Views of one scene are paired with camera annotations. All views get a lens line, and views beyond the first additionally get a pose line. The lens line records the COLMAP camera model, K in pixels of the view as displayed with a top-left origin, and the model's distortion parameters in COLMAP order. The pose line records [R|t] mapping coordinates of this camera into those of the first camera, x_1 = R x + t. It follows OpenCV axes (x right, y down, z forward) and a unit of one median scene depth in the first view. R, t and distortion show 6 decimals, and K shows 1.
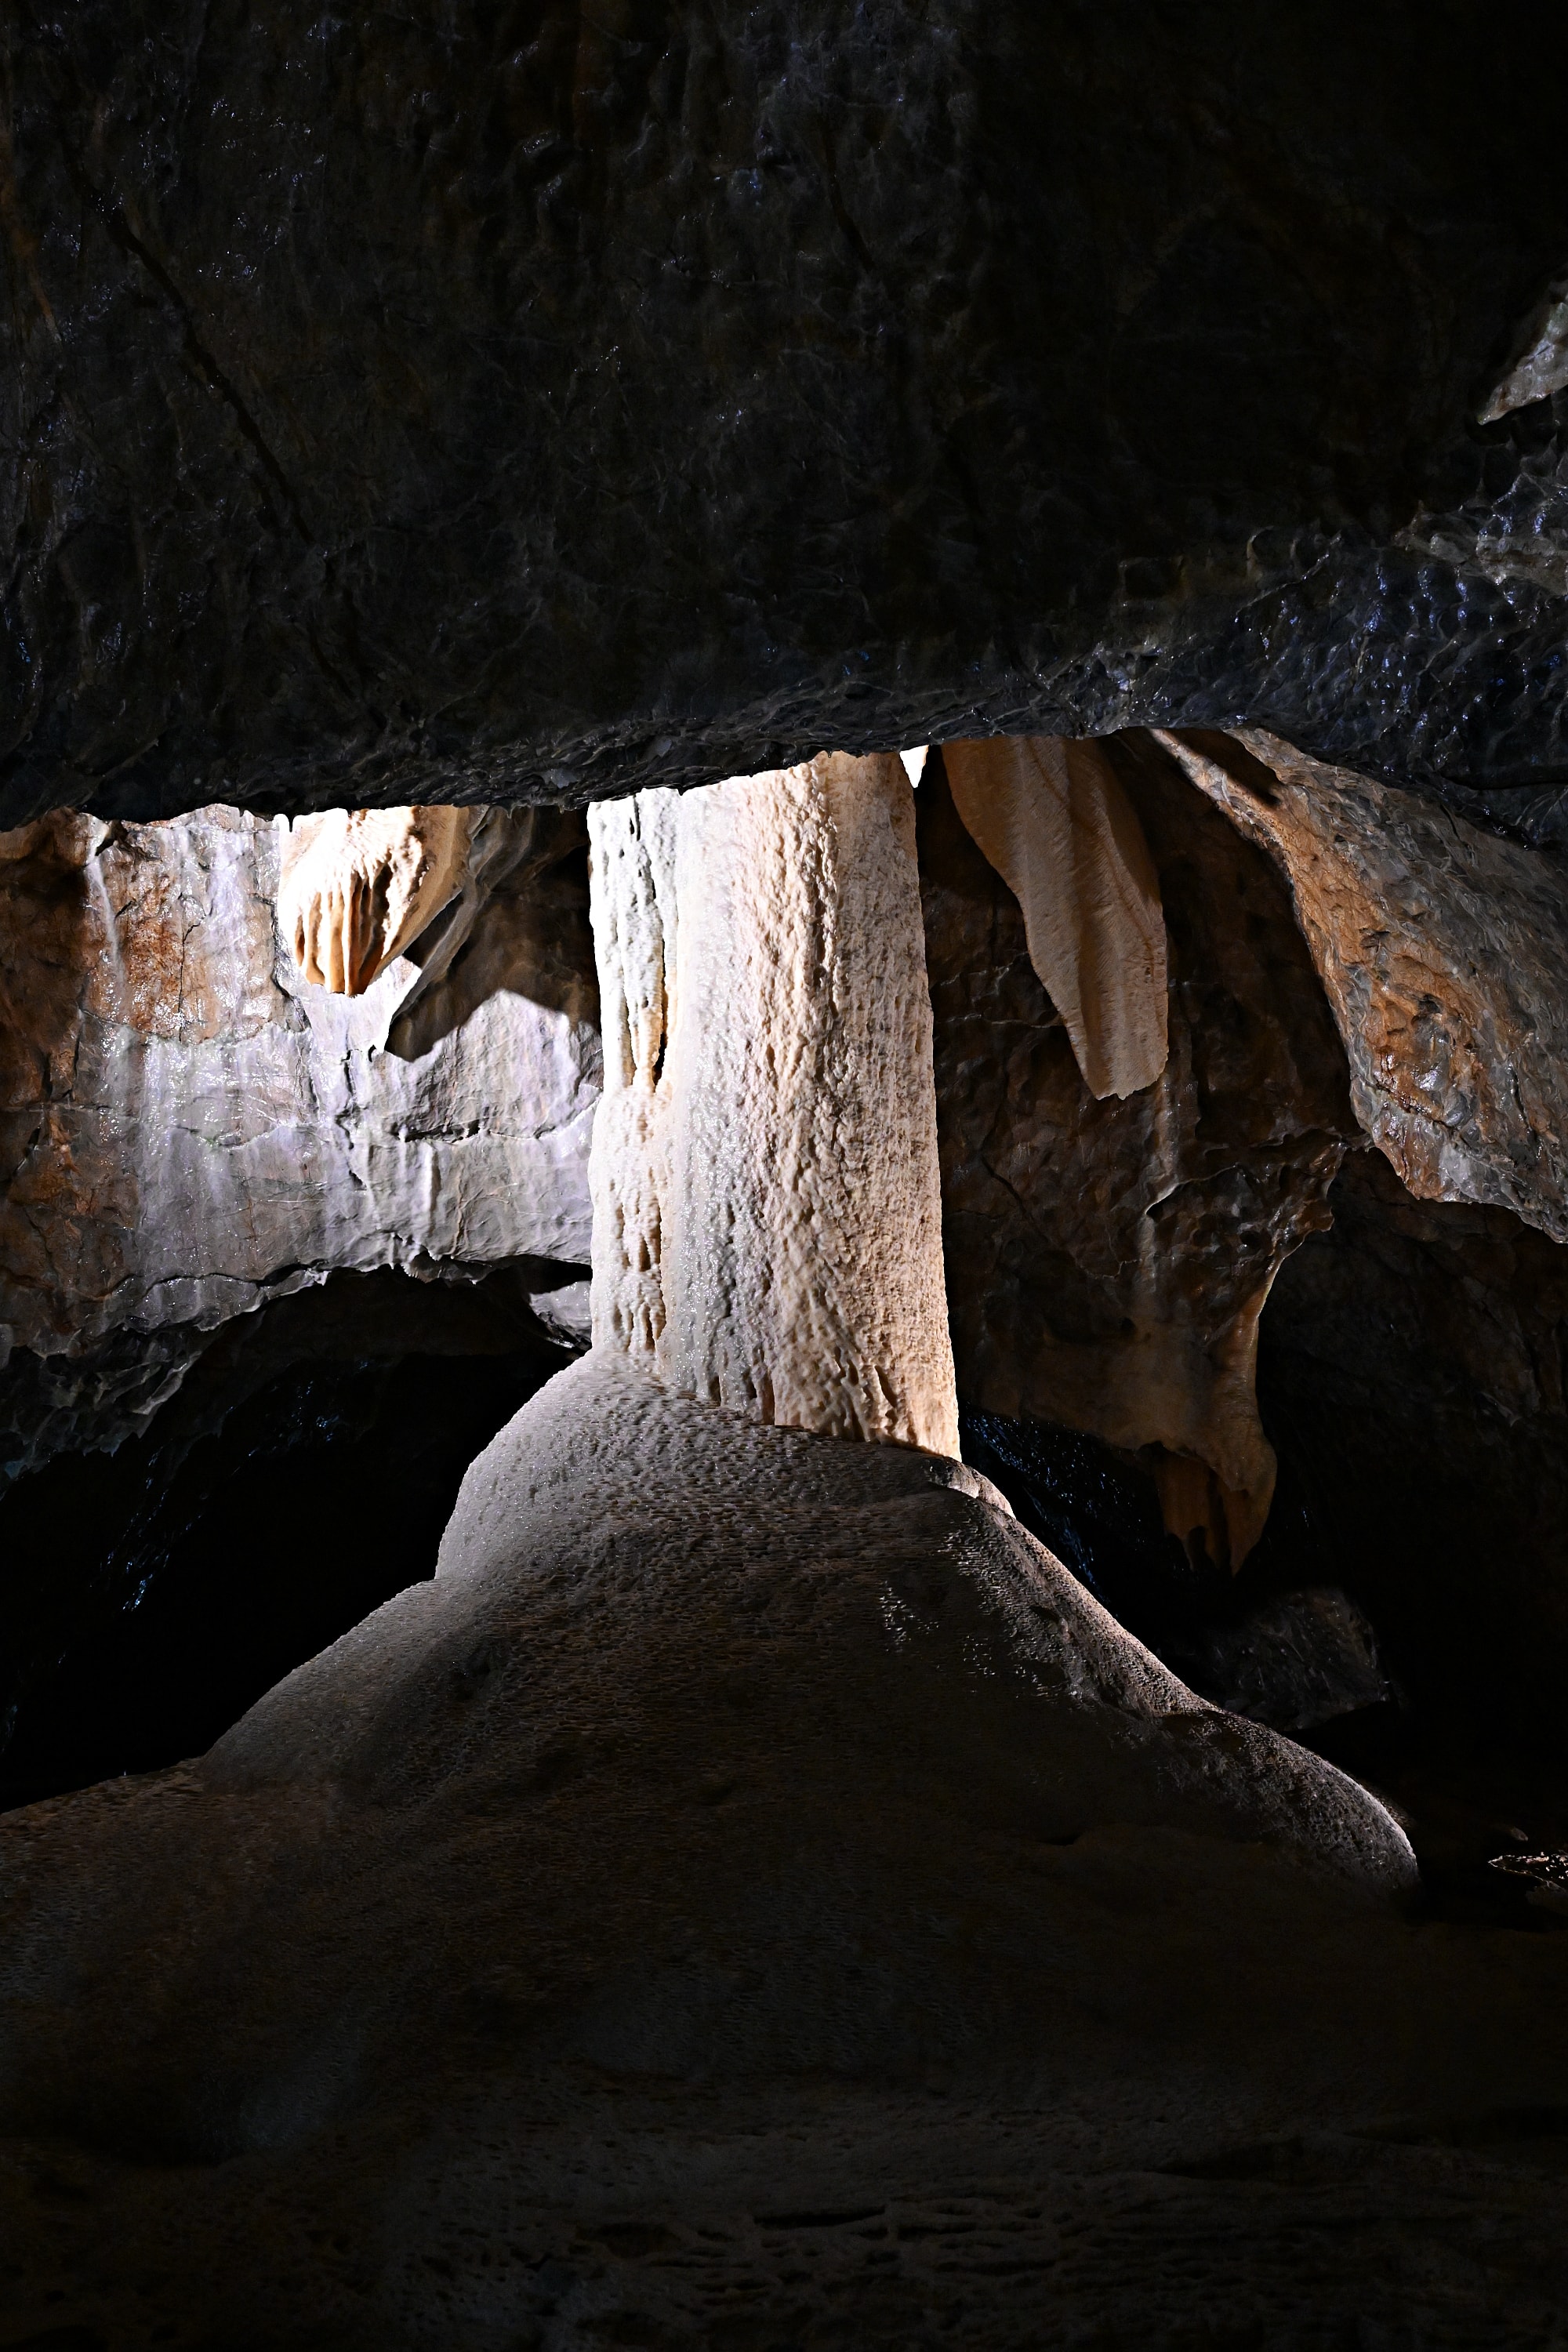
lens RADIAL K [[2176.6, 0, 784.0], [0, 2176.6, 1176.0], [0, 0, 1]] dist [-0.001667, -0.006769]
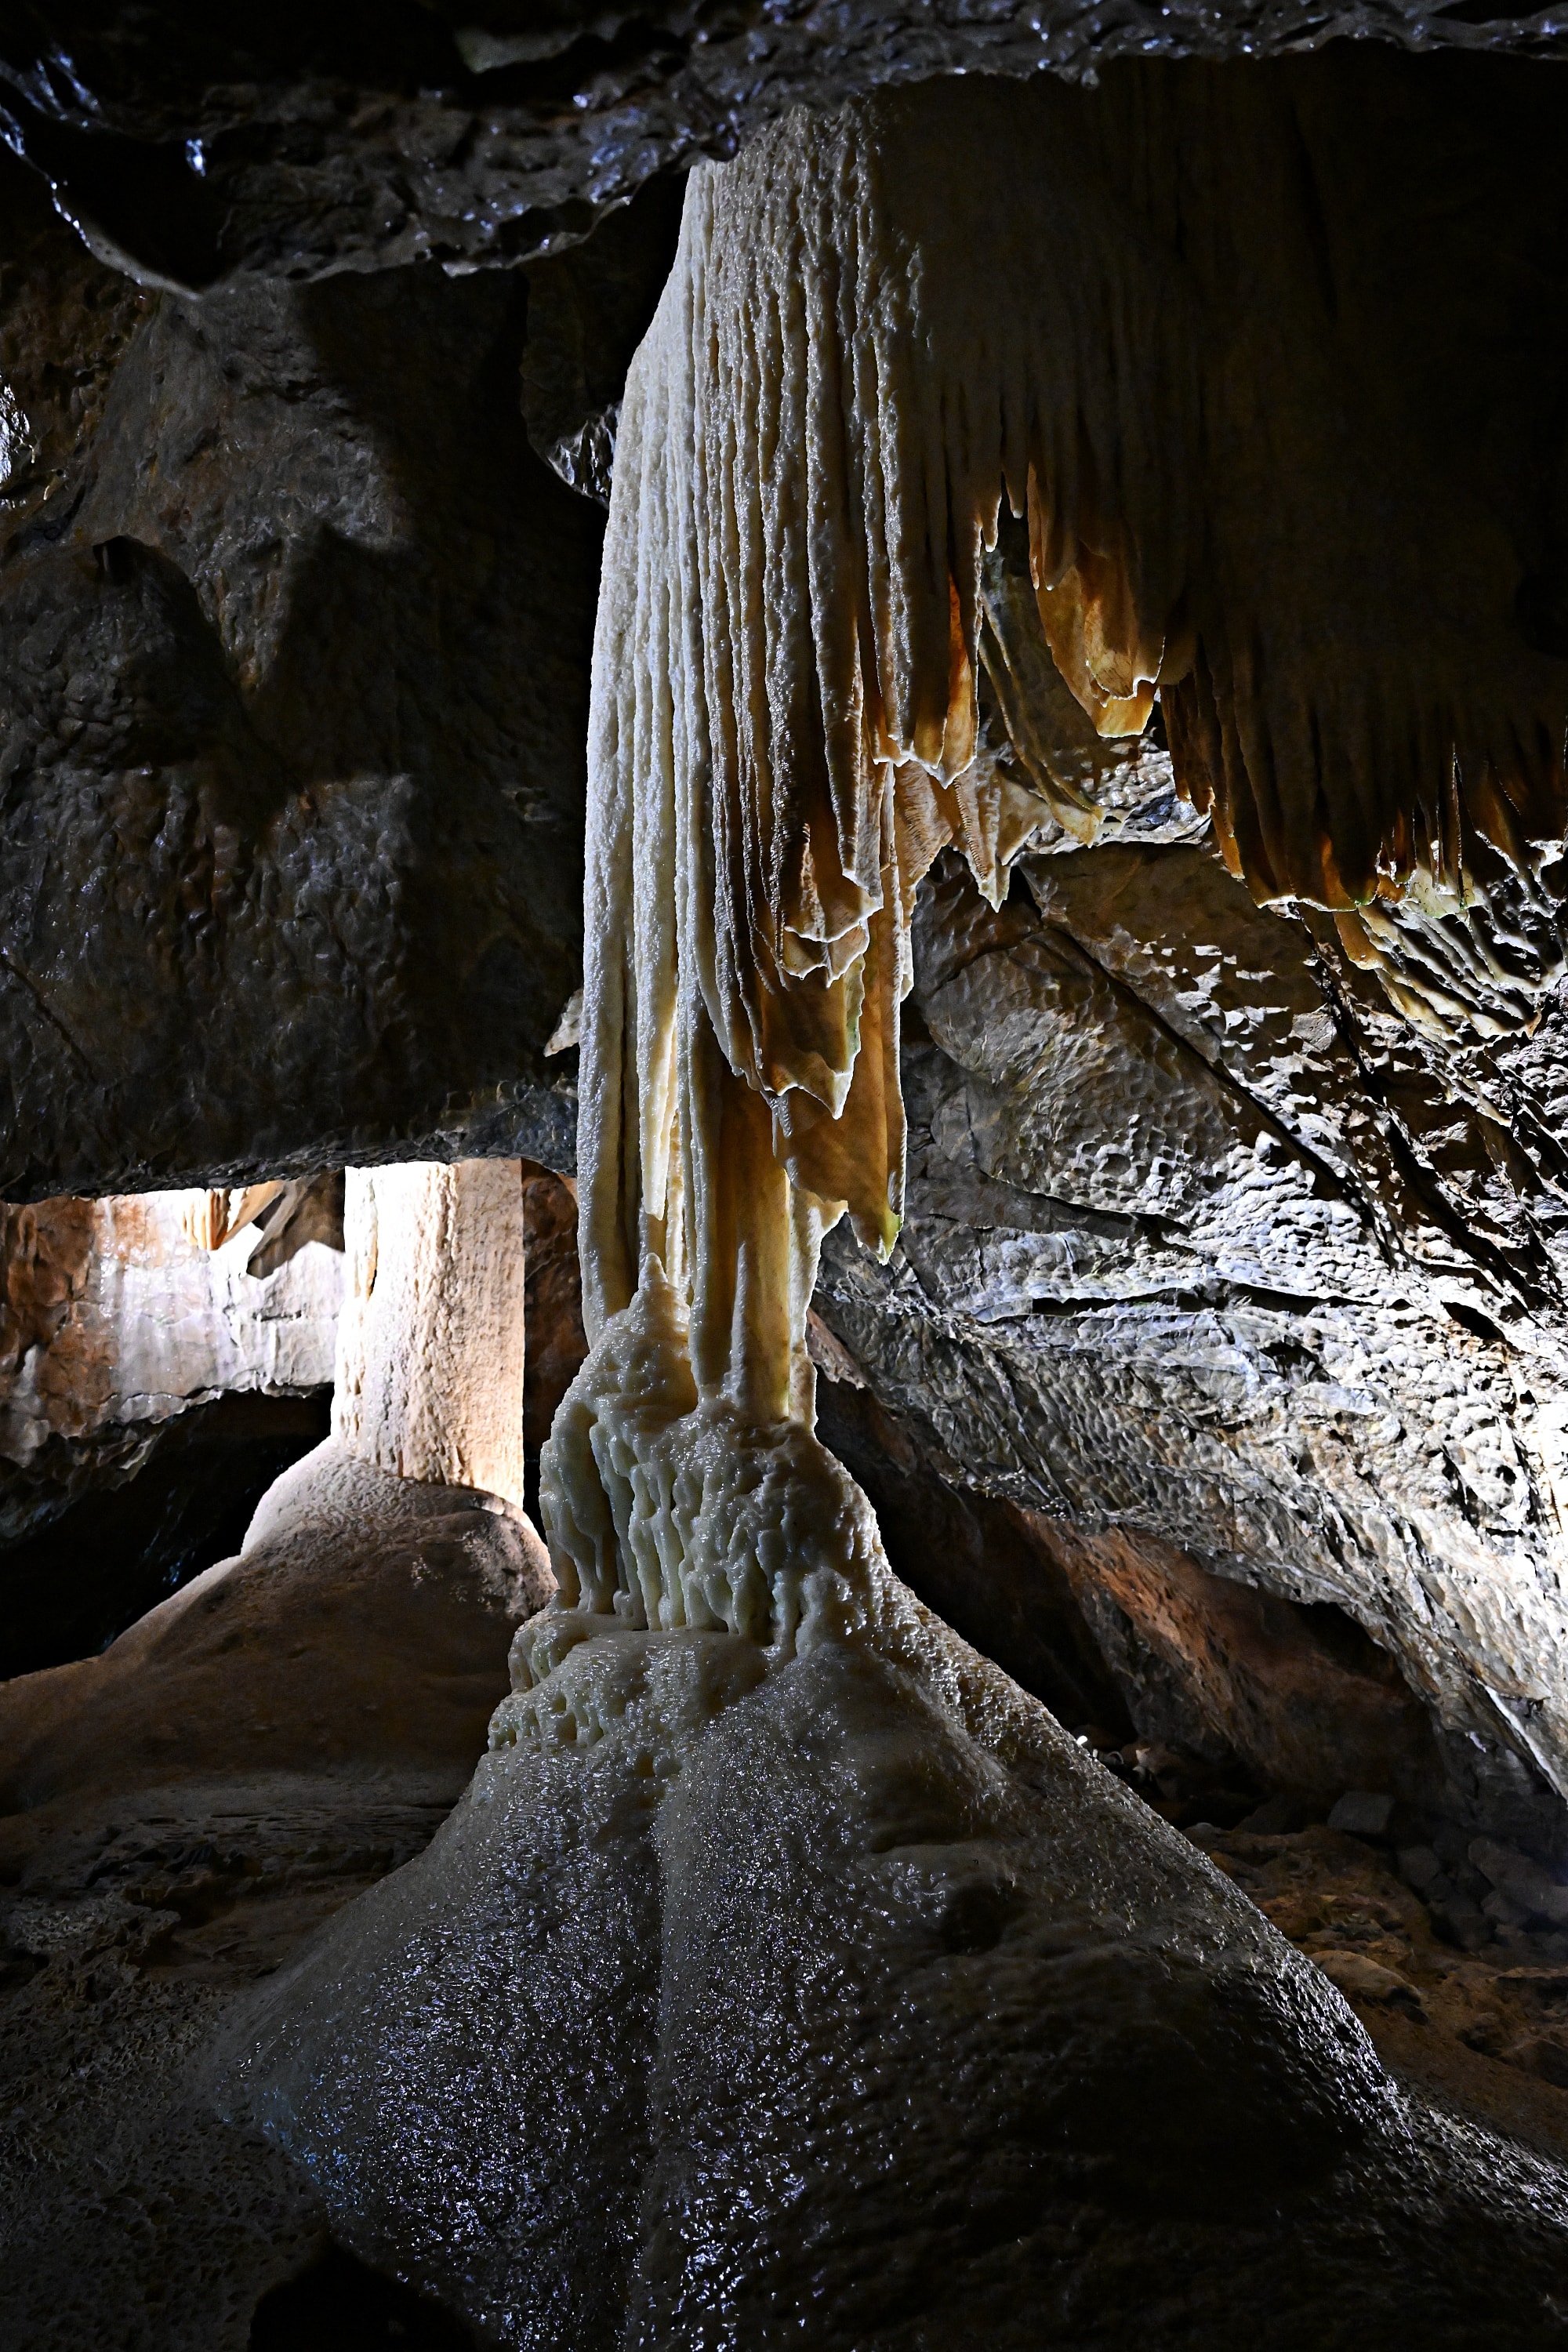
lens RADIAL K [[1591.6, 0, 784.0], [0, 1591.6, 1176.0], [0, 0, 1]] dist [-0.001356, -0.000307]
pose [[0.999747, -0.001342, -0.022441, 0.348049], [-0.000241, 0.997518, -0.070415, -0.050831], [0.022480, 0.070402, 0.997265, -0.411324]]
